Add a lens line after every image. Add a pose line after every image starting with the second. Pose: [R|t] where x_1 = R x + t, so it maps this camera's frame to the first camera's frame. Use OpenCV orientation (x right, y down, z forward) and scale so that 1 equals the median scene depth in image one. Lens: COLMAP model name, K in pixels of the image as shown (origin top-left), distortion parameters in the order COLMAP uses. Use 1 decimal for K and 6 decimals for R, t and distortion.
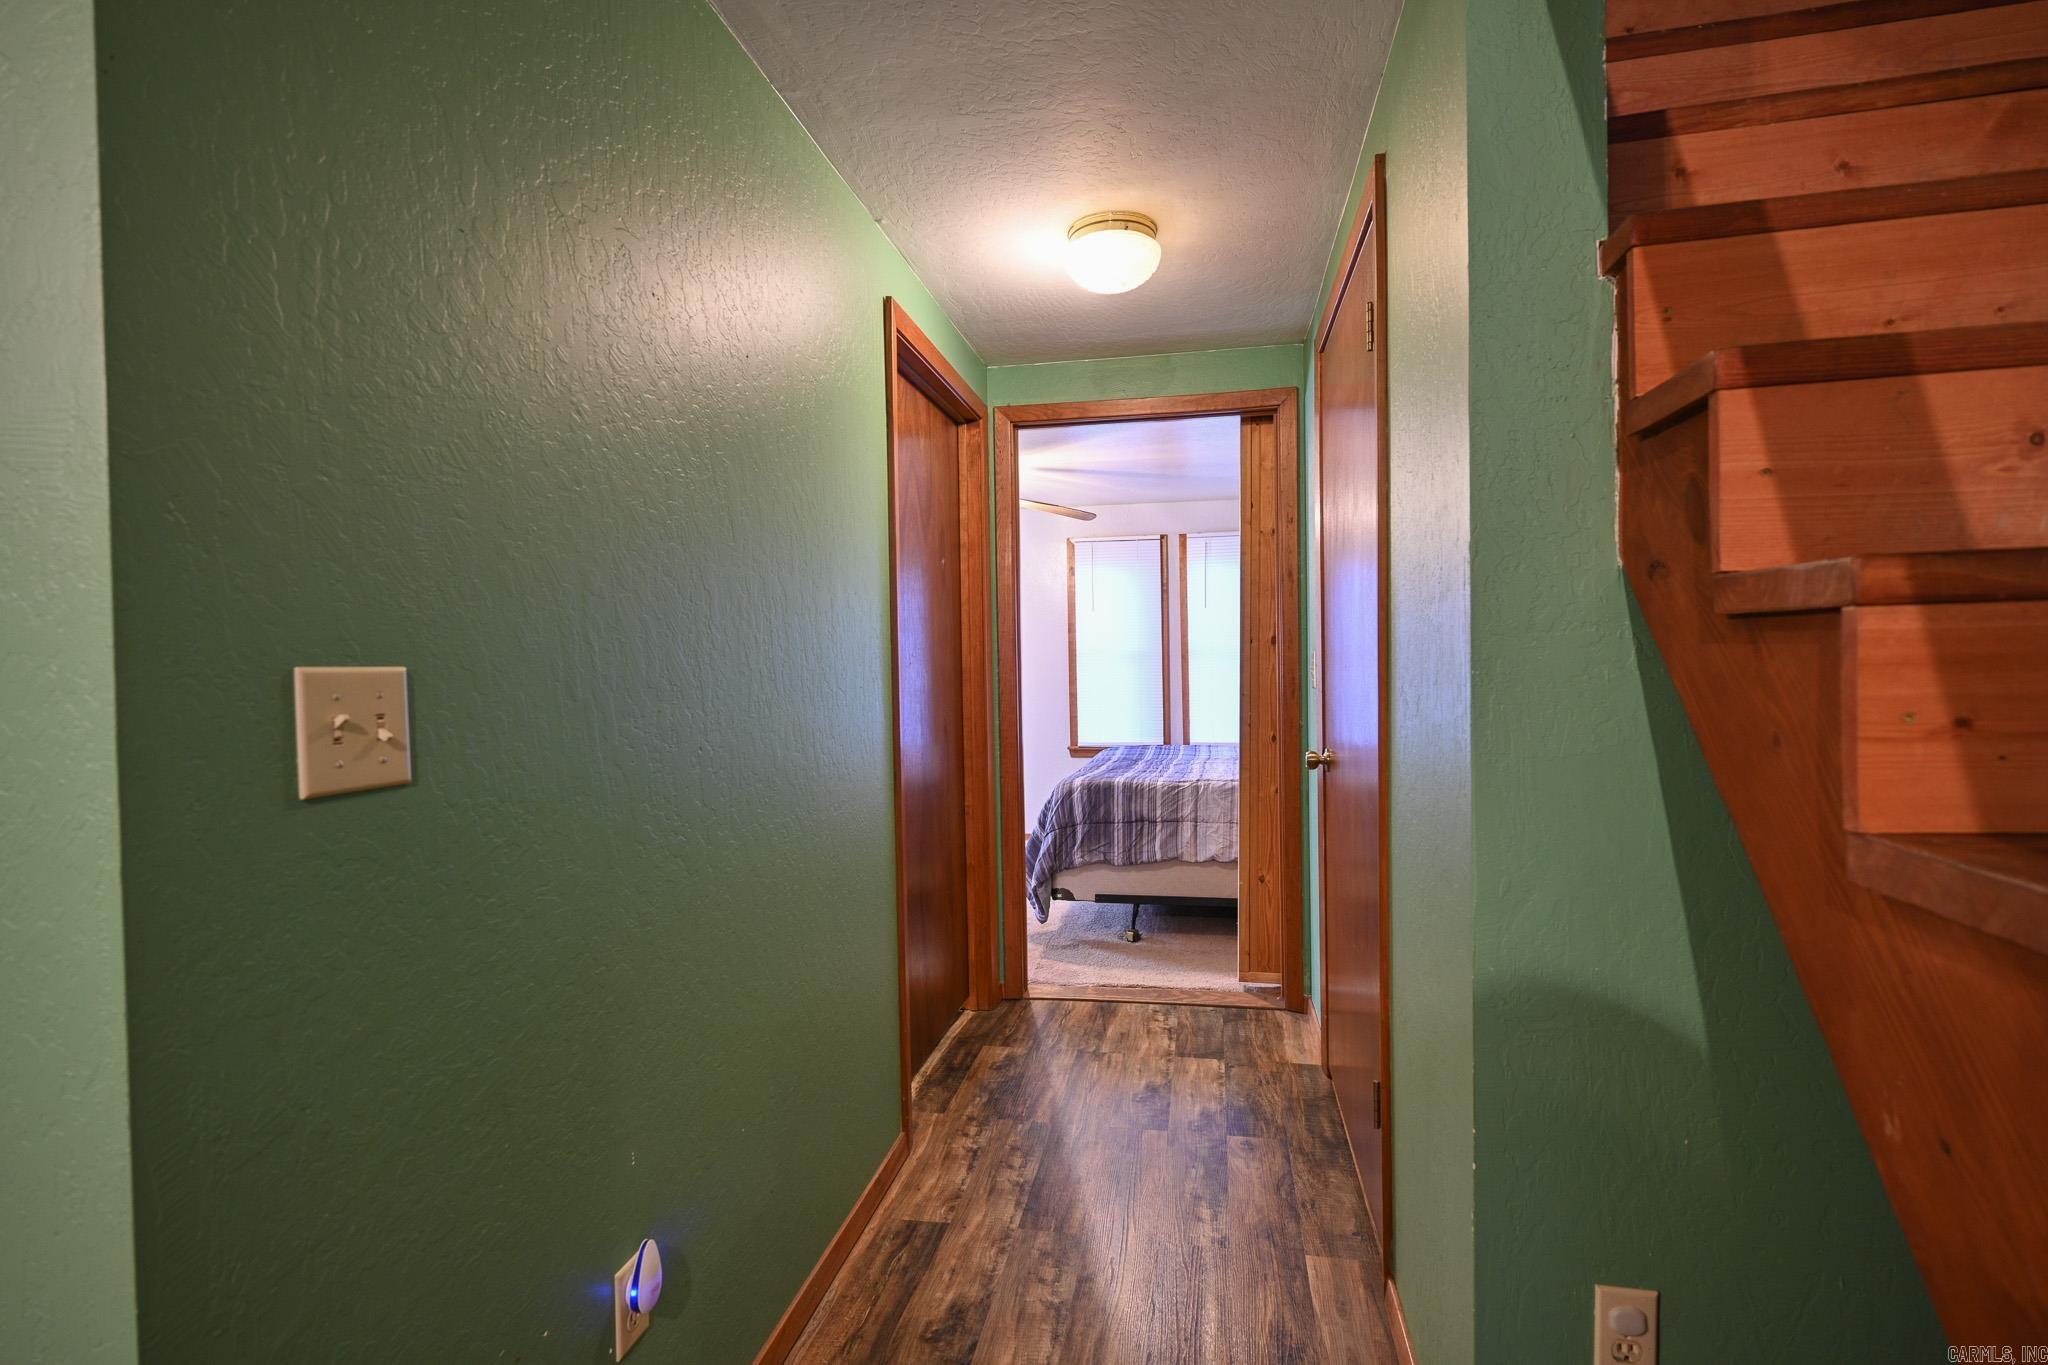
lens RADIAL K [[952.3, 0, 1024.0], [0, 952.3, 682.5], [0, 0, 1]] dist [-0.002479, 0.000074]
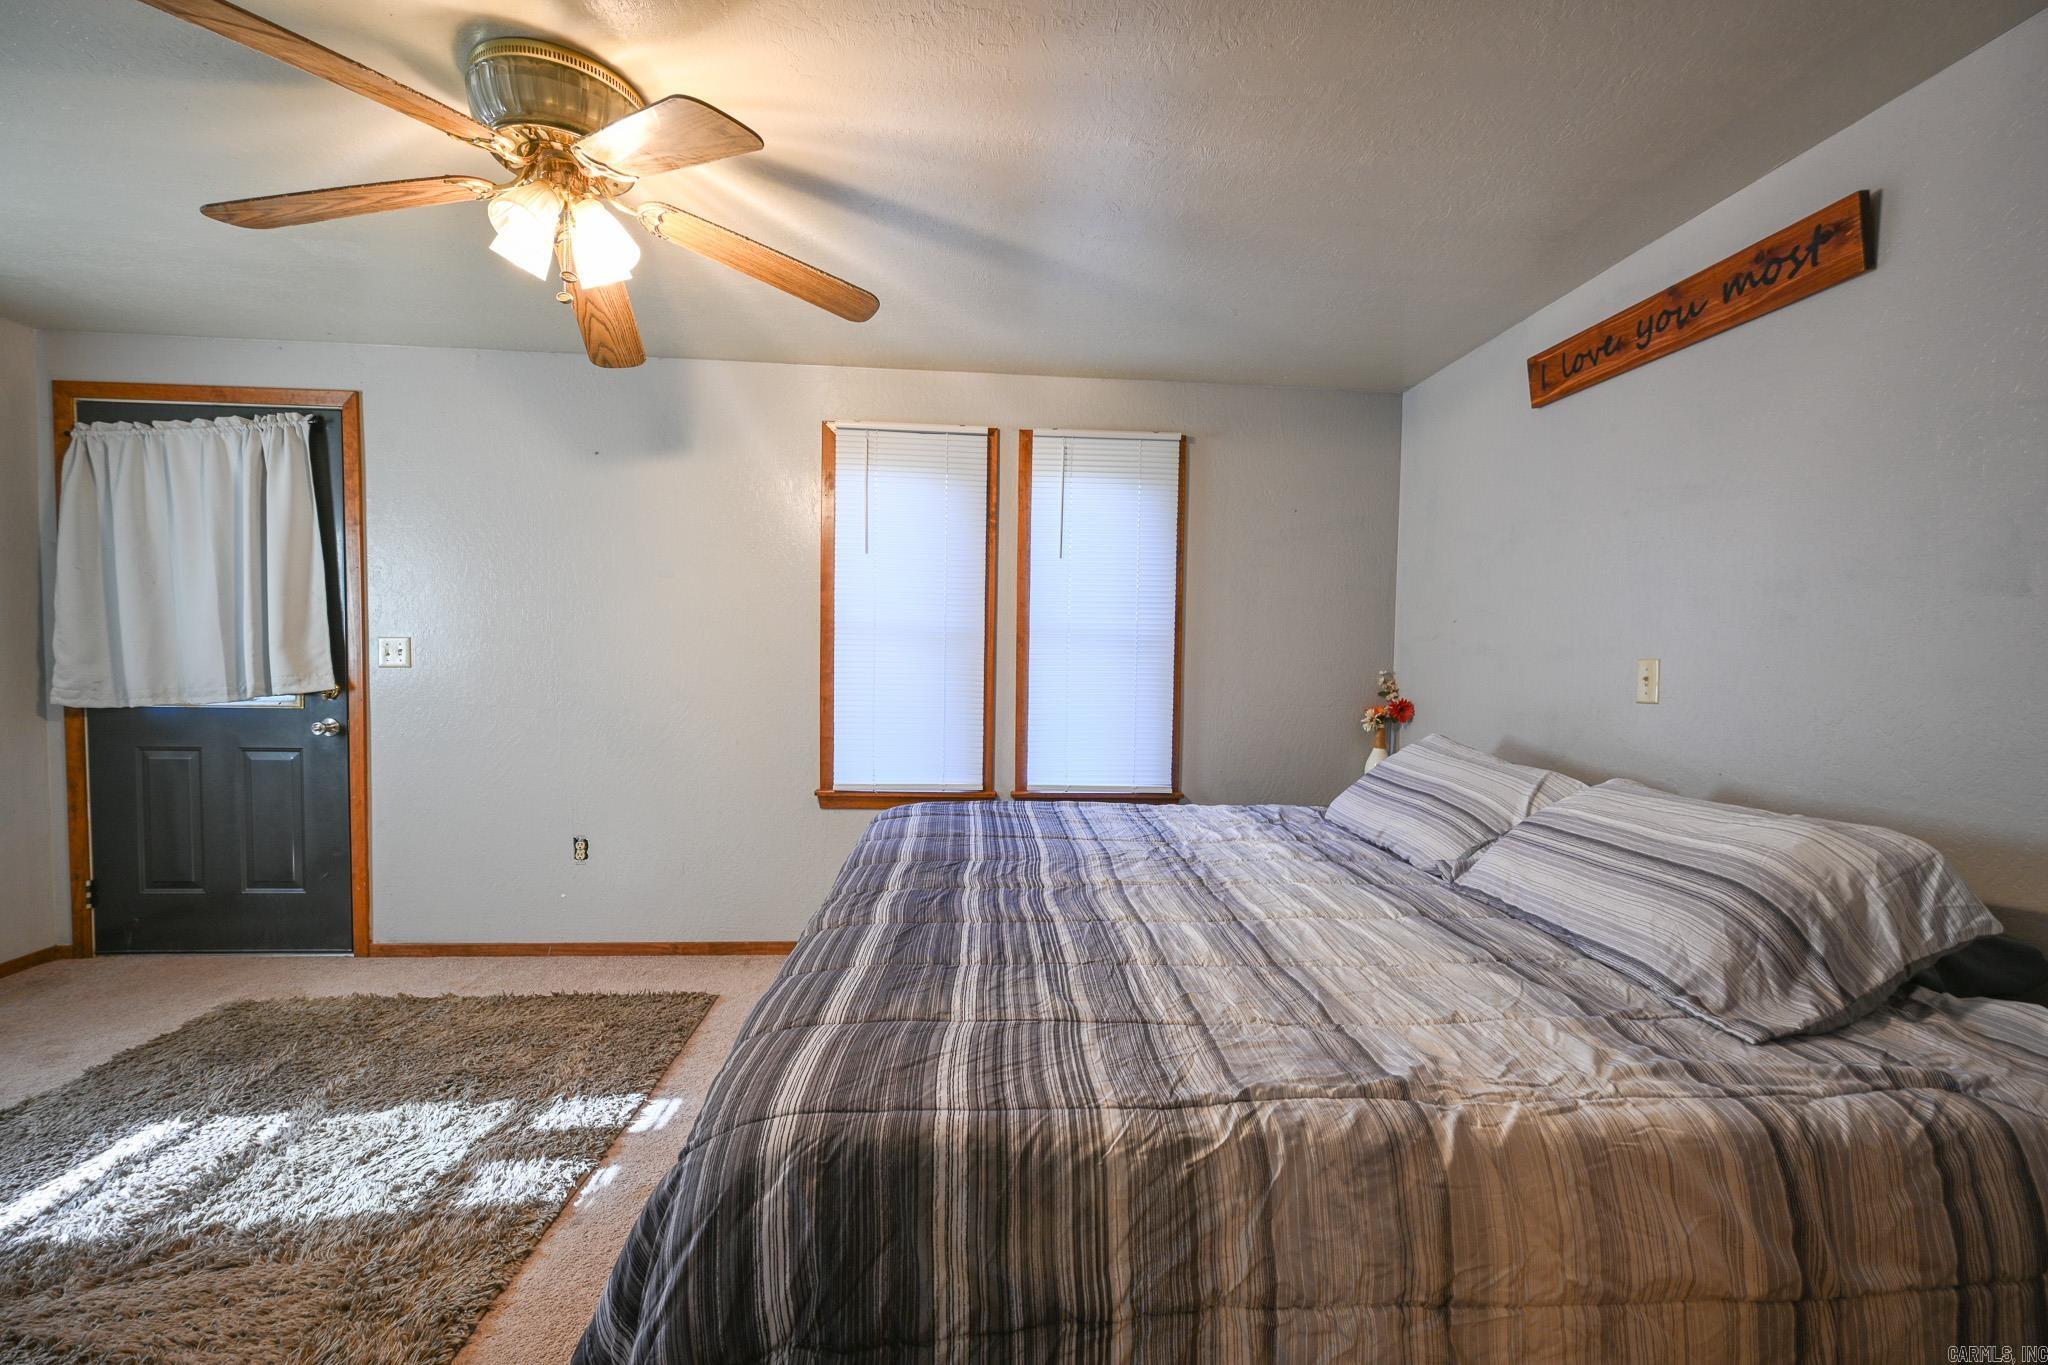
lens RADIAL K [[798.8, 0, 1024.0], [0, 798.8, 682.5], [0, 0, 1]] dist [-0.000265, -0.000056]
pose [[0.963715, 0.025430, 0.265719, 0.059612], [-0.031407, 0.999340, 0.018266, -0.015450], [-0.265079, -0.025948, 0.963877, 0.798139]]
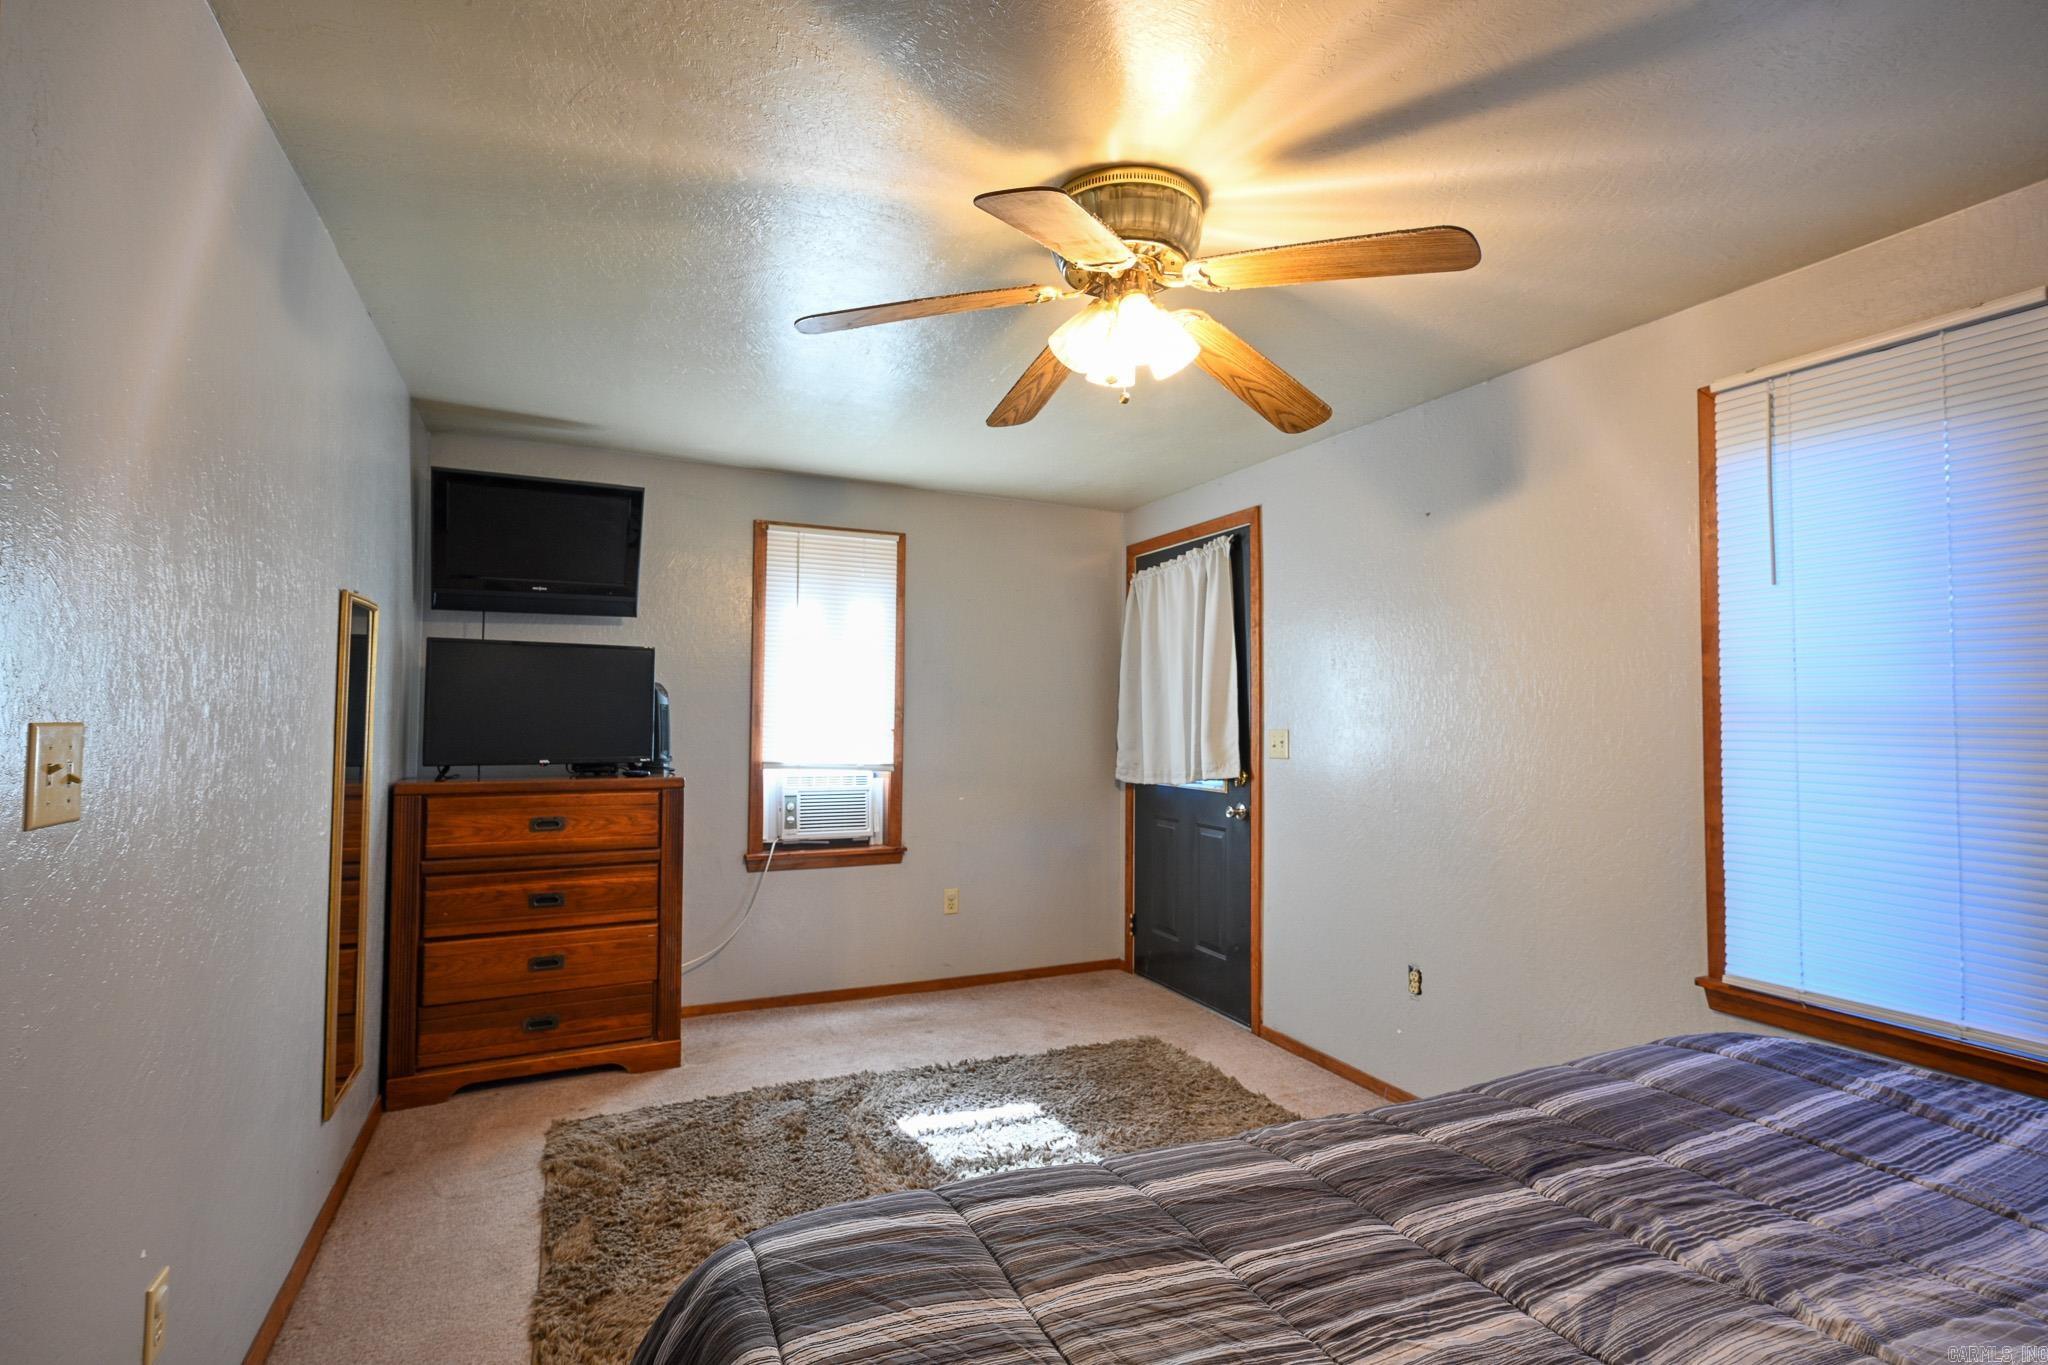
lens RADIAL K [[952.3, 0, 1024.0], [0, 952.3, 682.5], [0, 0, 1]] dist [-0.002479, 0.000074]
pose [[0.593599, -0.003683, -0.804753, 0.286603], [-0.039201, 0.998670, -0.033486, -0.030468], [0.803806, 0.051425, 0.592665, 0.923425]]
